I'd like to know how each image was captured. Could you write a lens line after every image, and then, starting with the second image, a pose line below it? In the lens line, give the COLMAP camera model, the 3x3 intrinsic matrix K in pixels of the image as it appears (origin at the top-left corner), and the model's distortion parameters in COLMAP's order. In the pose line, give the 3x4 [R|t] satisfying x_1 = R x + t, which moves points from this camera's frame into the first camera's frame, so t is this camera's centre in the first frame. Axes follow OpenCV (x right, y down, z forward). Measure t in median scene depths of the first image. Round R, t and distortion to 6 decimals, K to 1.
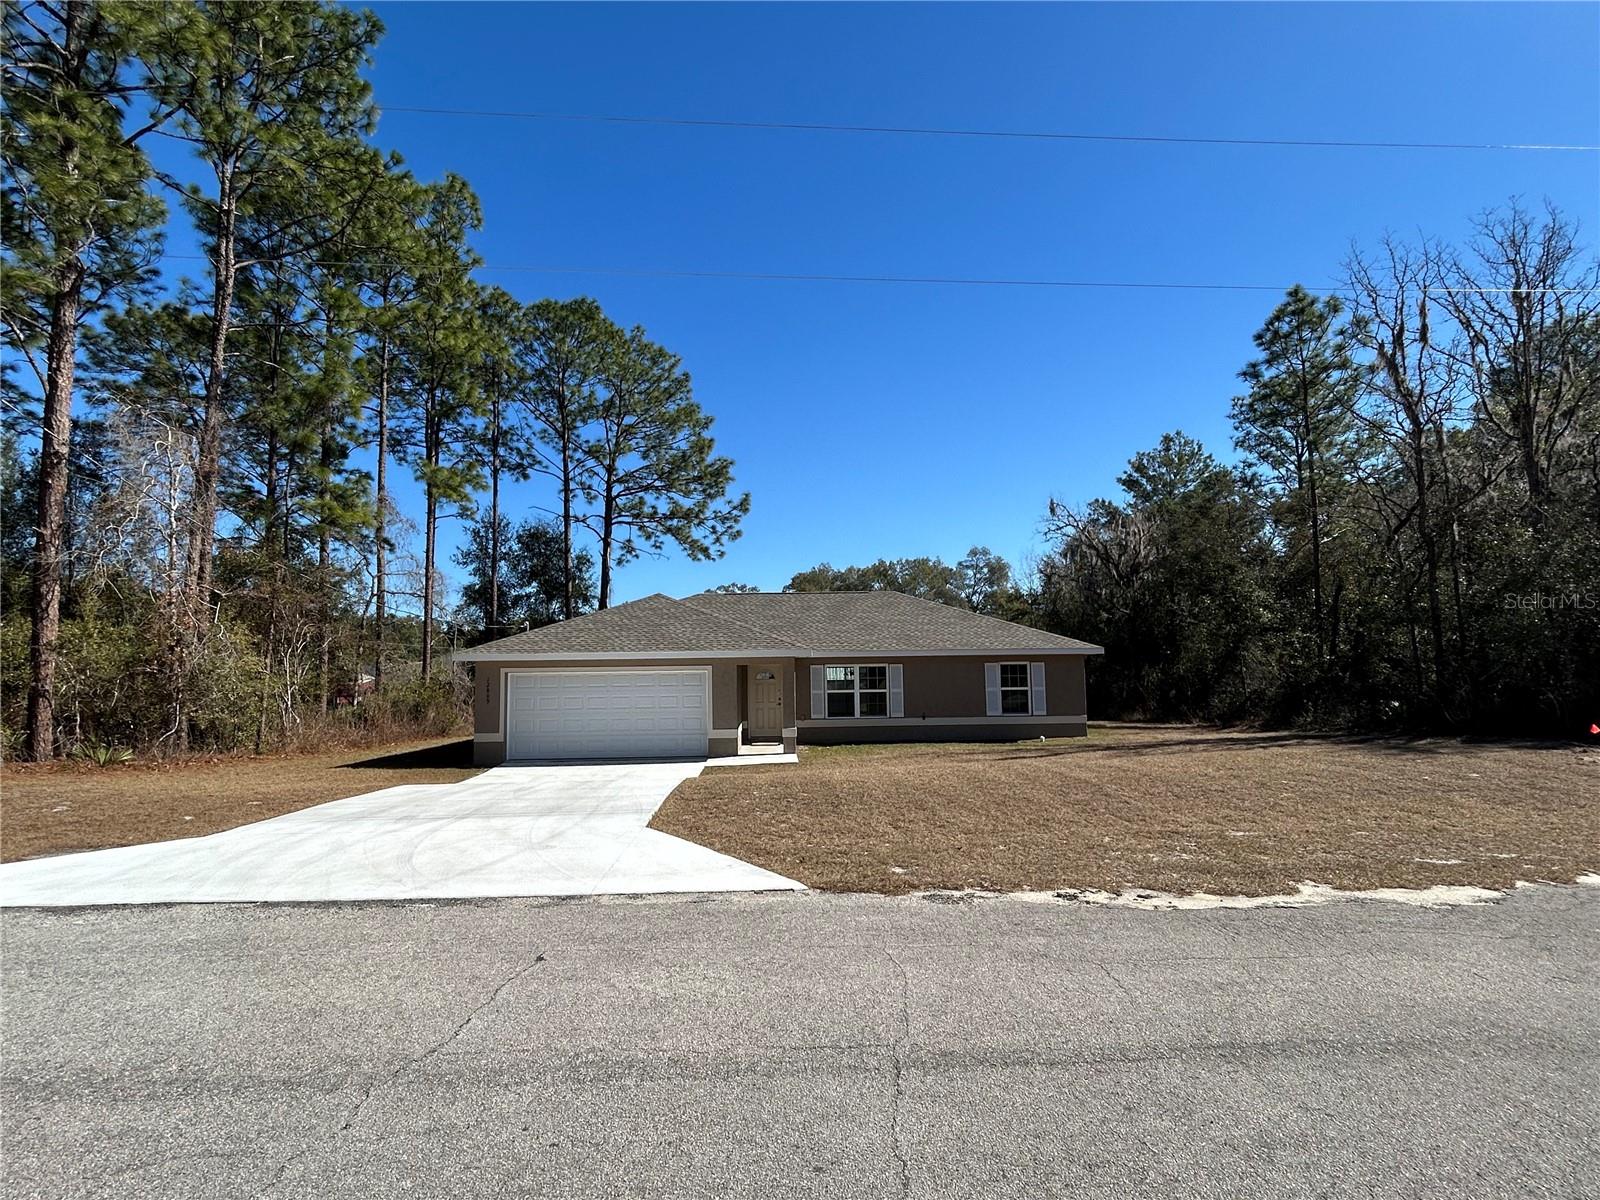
lens RADIAL K [[788.8, 0, 797.7], [0, 788.8, 604.5], [0, 0, 1]] dist [-0.003793, -0.000461]
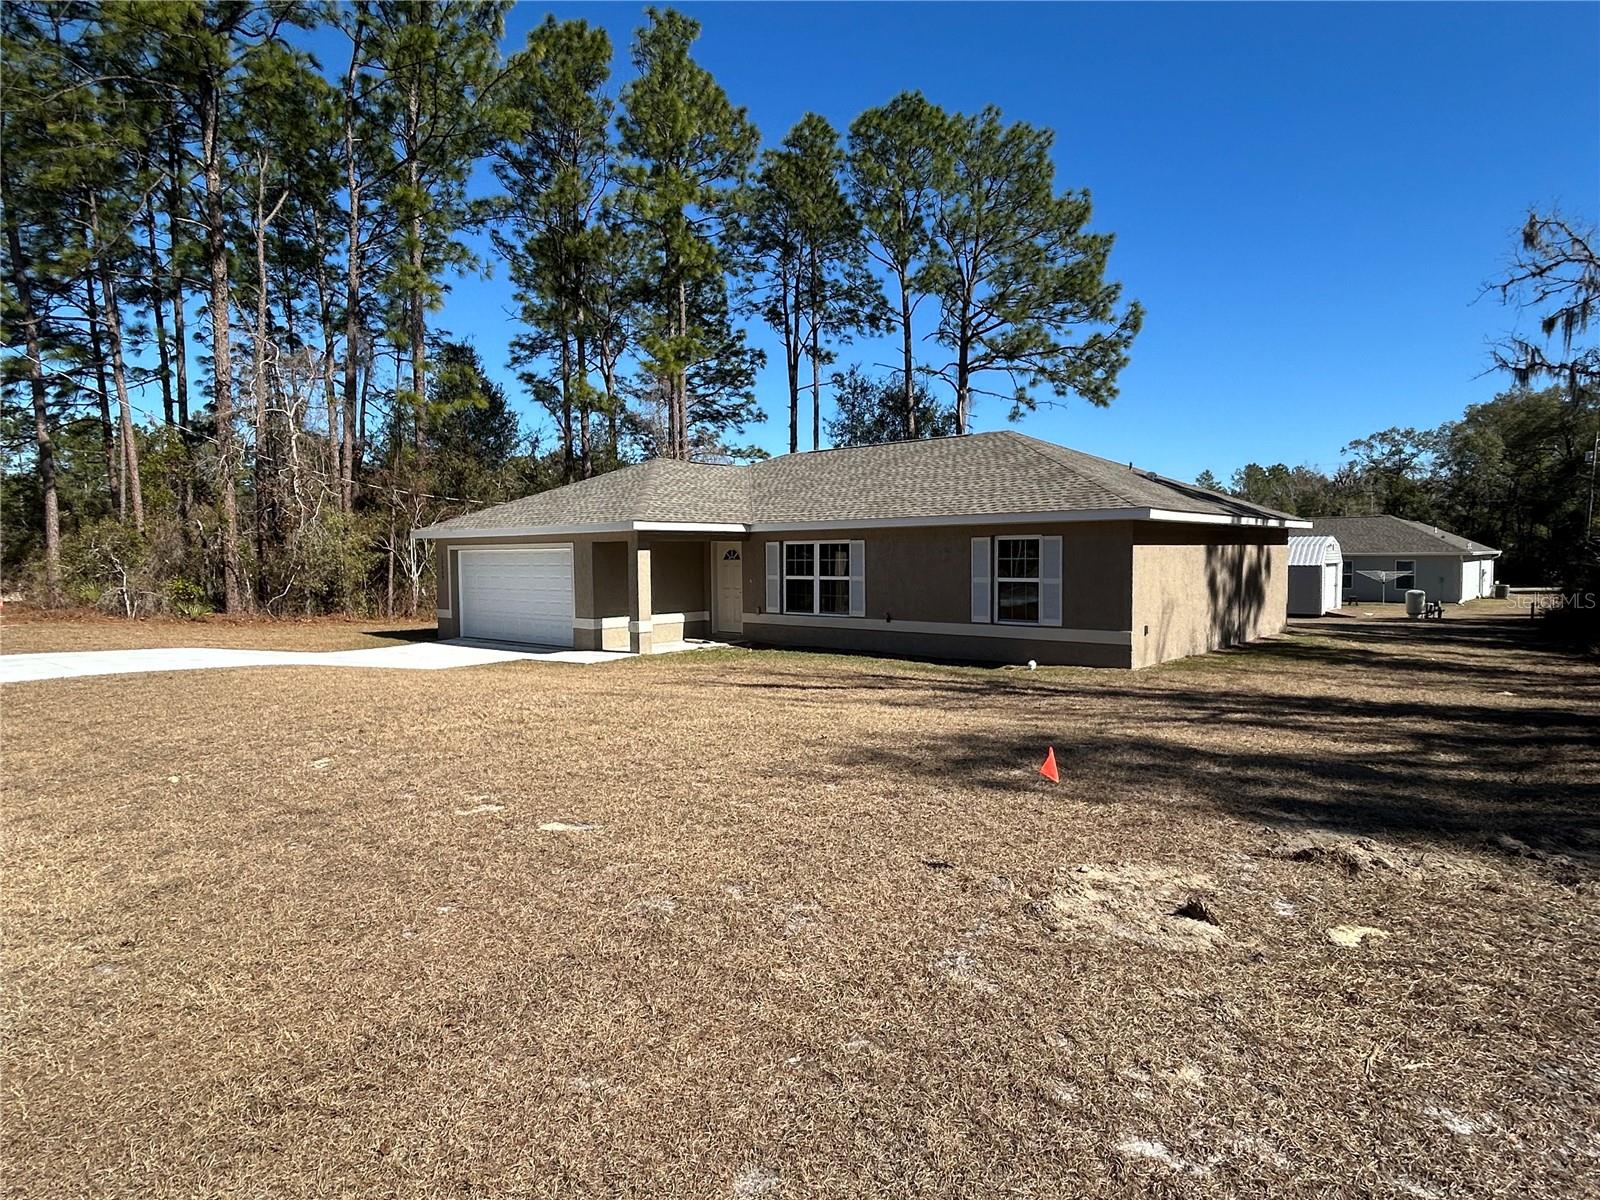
lens RADIAL K [[884.9, 0, 802.2], [0, 884.9, 603.9], [0, 0, 1]] dist [-0.002558, -0.000651]
pose [[0.750579, 0.044004, -0.659314, 0.596889], [0.052275, 0.990699, 0.125632, 0.031753], [0.658710, -0.128763, 0.741297, 0.392831]]
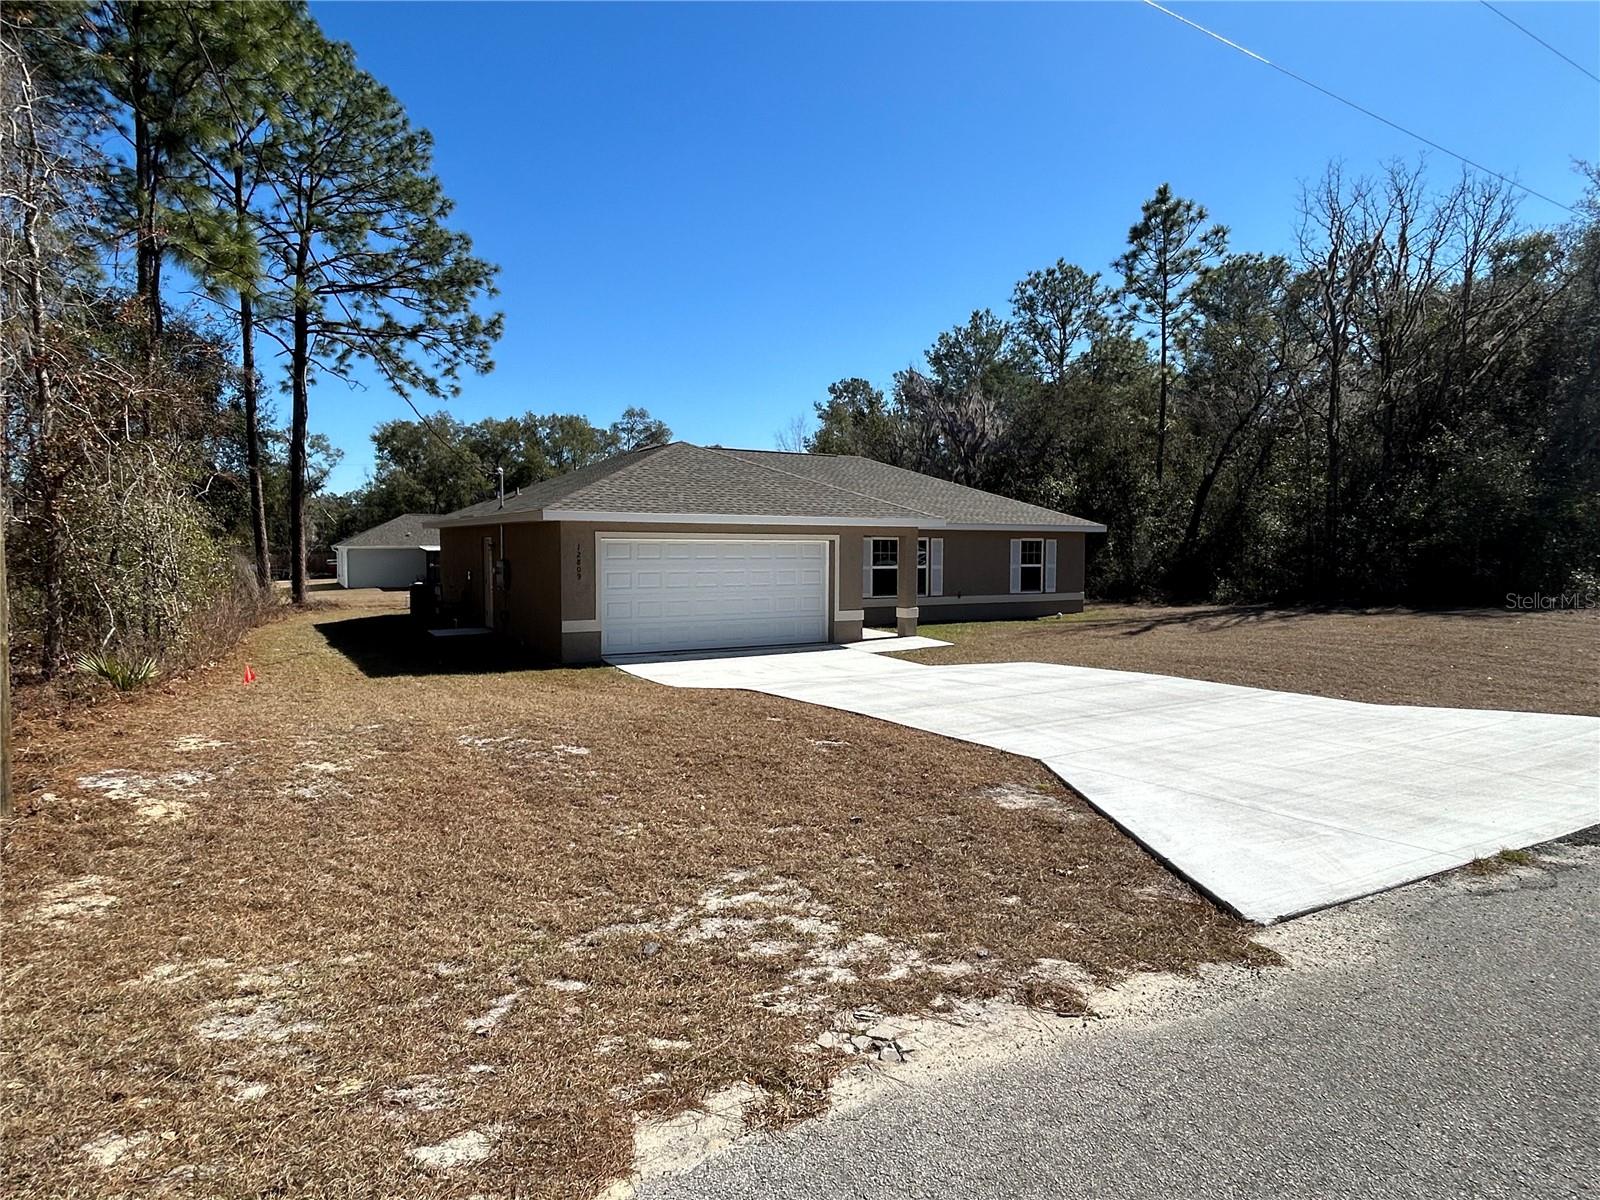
lens RADIAL K [[884.9, 0, 799.1], [0, 884.9, 598.9], [0, 0, 1]] dist [-0.002558, -0.000651]
pose [[0.888031, -0.011758, 0.459633, -0.486880], [-0.052689, 0.990485, 0.127135, 0.023403], [-0.456755, -0.137117, 0.878962, 0.160779]]
